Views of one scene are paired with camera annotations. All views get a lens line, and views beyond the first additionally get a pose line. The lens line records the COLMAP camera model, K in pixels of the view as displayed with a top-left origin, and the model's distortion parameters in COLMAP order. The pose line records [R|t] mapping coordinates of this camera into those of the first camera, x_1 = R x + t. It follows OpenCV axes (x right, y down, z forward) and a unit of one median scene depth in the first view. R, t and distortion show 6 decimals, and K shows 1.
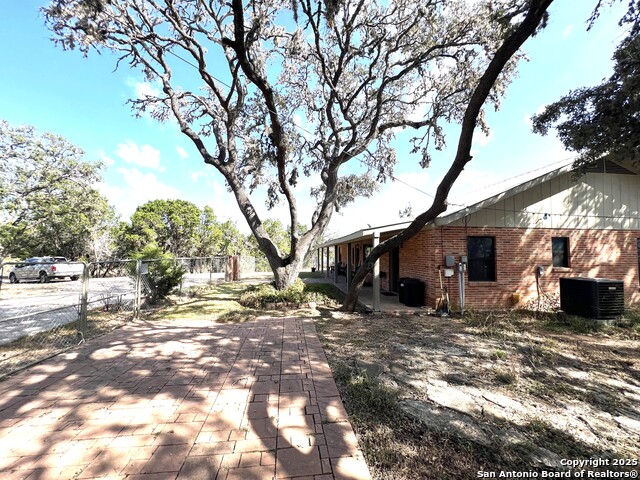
lens RADIAL K [[256.9, 0, 320.0], [0, 256.9, 240.6], [0, 0, 1]] dist [-0.001992, 0.000045]
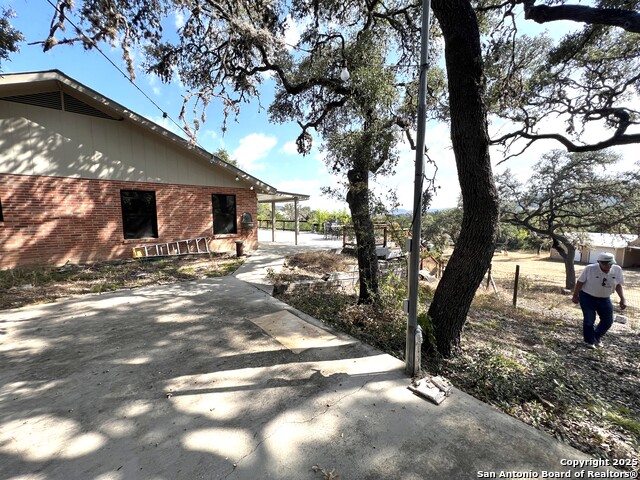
lens RADIAL K [[256.9, 0, 319.8], [0, 256.9, 239.6], [0, 0, 1]] dist [-0.001992, 0.000045]
pose [[0.849299, -0.058614, 0.524648, 1.380796], [0.003940, 0.994493, 0.104728, 0.080178], [-0.527897, -0.086878, 0.844853, -0.218633]]
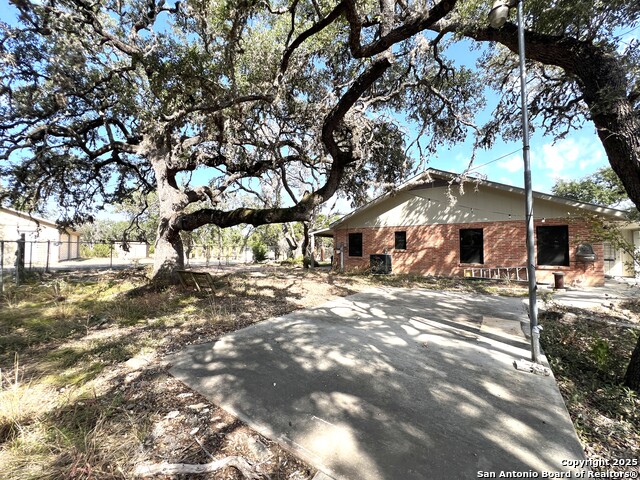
lens RADIAL K [[256.9, 0, 319.5], [0, 256.9, 240.6], [0, 0, 1]] dist [-0.001992, 0.000045]
pose [[0.734204, -0.026527, -0.678410, 1.659766], [0.008626, 0.999520, -0.029748, 0.088634], [0.678874, 0.015989, 0.734081, -0.568527]]
